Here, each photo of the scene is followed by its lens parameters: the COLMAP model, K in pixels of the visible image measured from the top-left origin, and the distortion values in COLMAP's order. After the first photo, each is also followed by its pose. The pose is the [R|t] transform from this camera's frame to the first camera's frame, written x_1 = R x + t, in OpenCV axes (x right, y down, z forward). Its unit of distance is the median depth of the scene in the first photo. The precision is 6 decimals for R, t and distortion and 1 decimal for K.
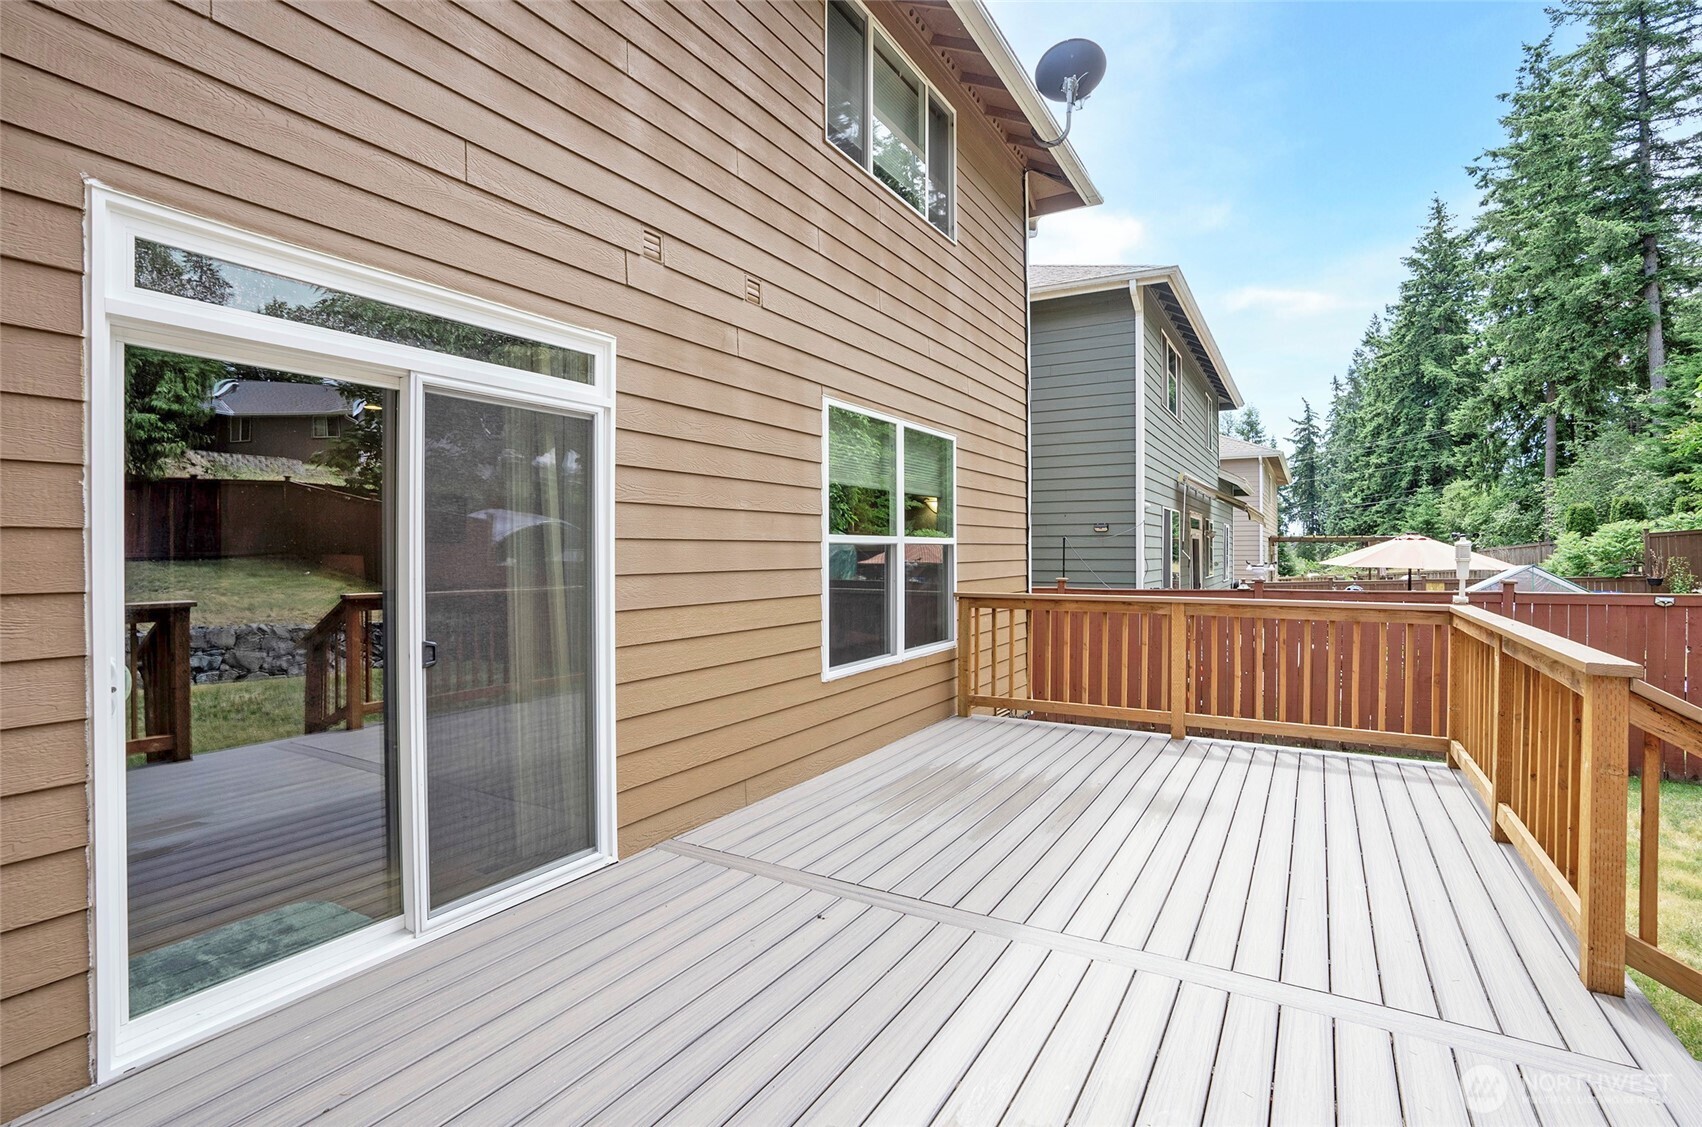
lens RADIAL K [[801.8, 0, 851.8], [0, 801.8, 553.4], [0, 0, 1]] dist [-0.024523, -0.000208]
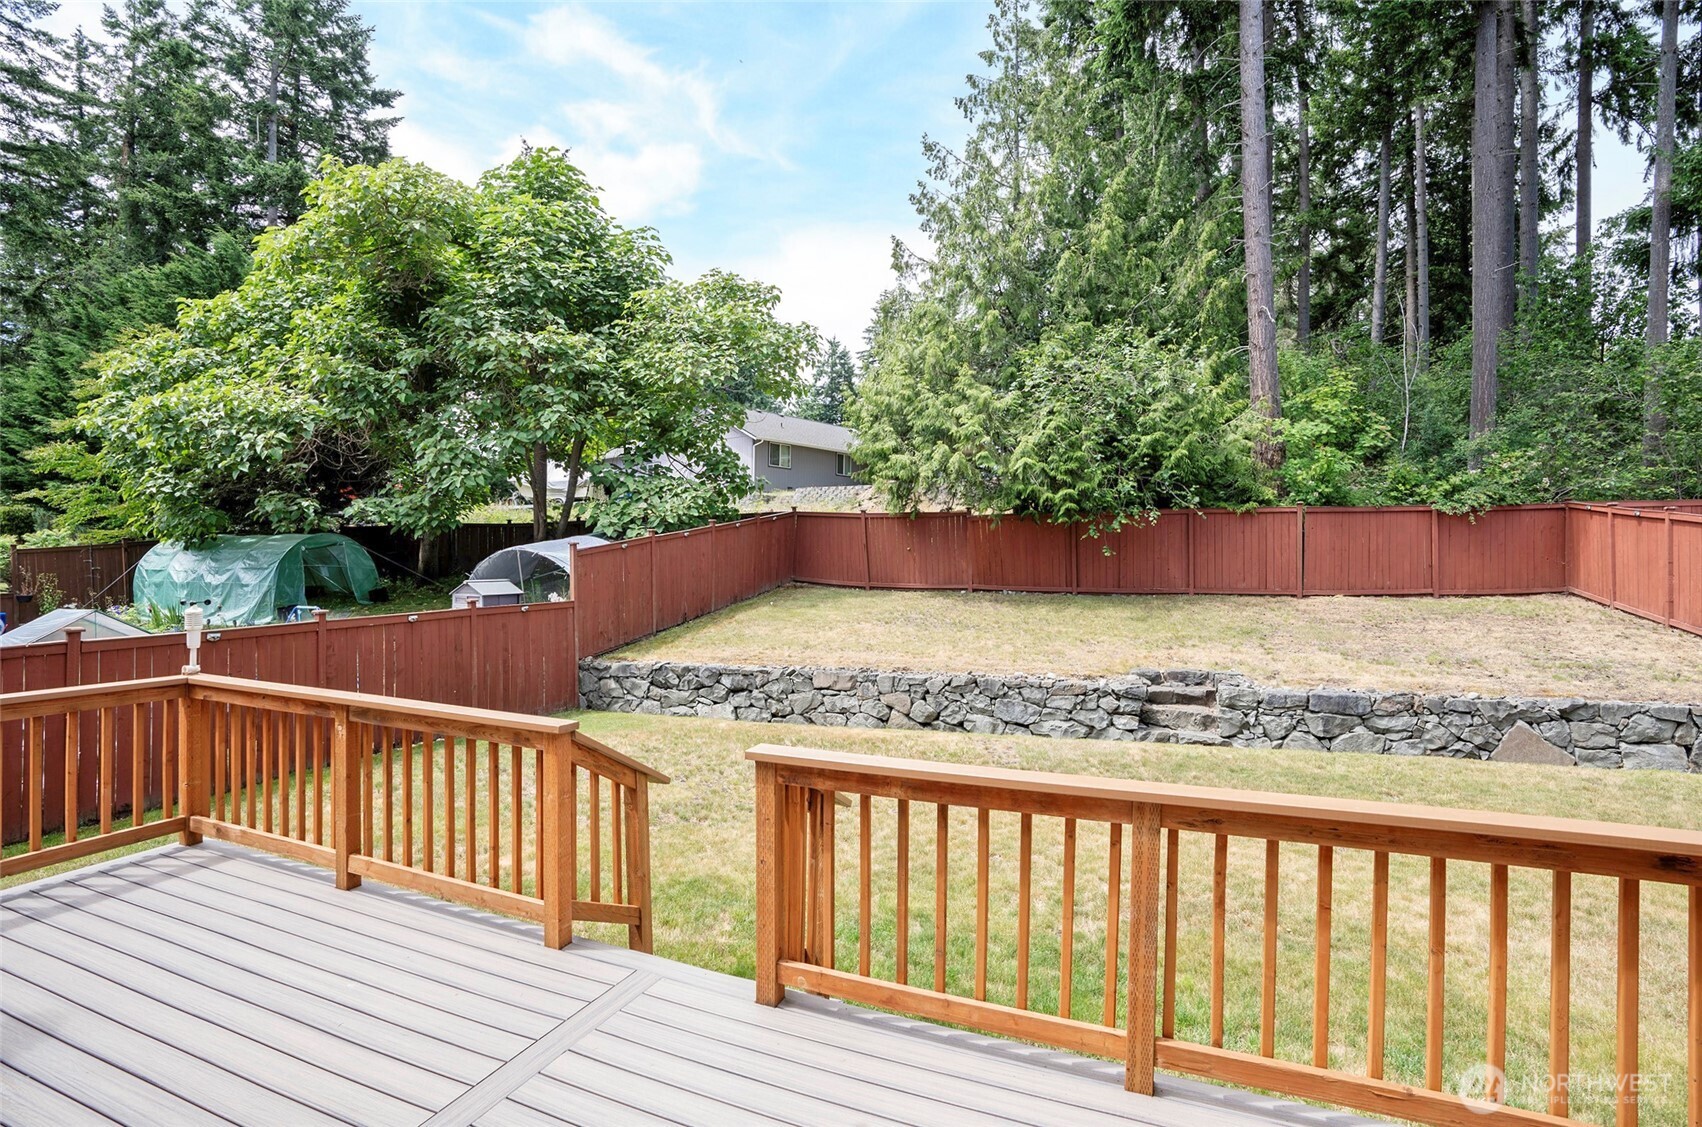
lens RADIAL K [[801.8, 0, 851.7], [0, 801.8, 560.0], [0, 0, 1]] dist [-0.024523, -0.000208]
pose [[-0.137757, -0.007044, 0.990441, -0.320081], [-0.006828, 0.999958, 0.006162, -0.095842], [-0.990442, -0.005914, -0.137800, 0.378482]]
